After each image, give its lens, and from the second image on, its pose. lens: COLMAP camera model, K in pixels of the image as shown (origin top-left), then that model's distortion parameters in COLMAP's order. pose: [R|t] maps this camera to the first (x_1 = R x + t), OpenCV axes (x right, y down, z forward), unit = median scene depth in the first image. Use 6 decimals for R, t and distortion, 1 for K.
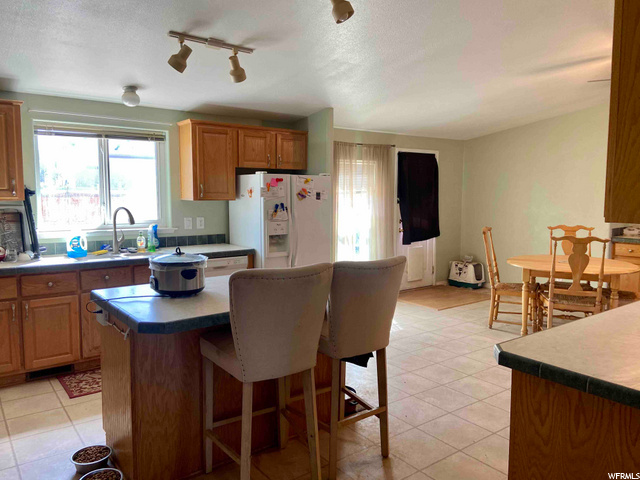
lens RADIAL K [[479.4, 0, 320.0], [0, 479.4, 240.0], [0, 0, 1]] dist [0.106548, -0.105855]
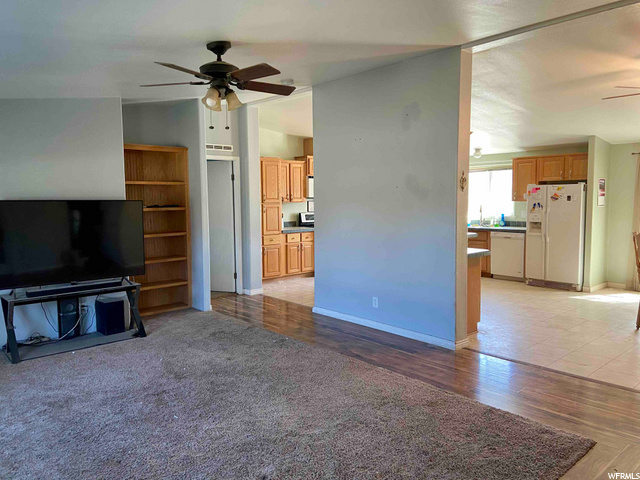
lens RADIAL K [[479.4, 0, 320.0], [0, 479.4, 240.0], [0, 0, 1]] dist [0.106548, -0.105855]
pose [[0.092856, 0.080091, -0.992453, 1.492588], [-0.092323, 0.993158, 0.071510, -0.001242], [0.991390, 0.084986, 0.099615, 0.106752]]
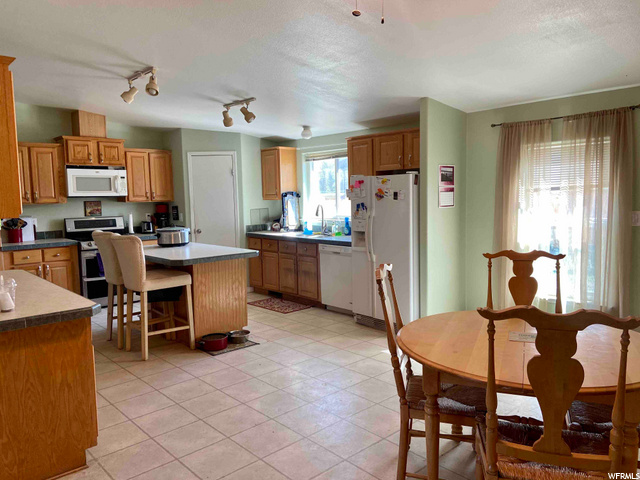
lens RADIAL K [[479.4, 0, 320.0], [0, 479.4, 240.0], [0, 0, 1]] dist [0.106548, -0.105855]
pose [[0.100777, 0.085508, -0.991228, 0.995050], [-0.080153, 0.993759, 0.077577, -0.069092], [0.991675, 0.071632, 0.107001, 0.784182]]
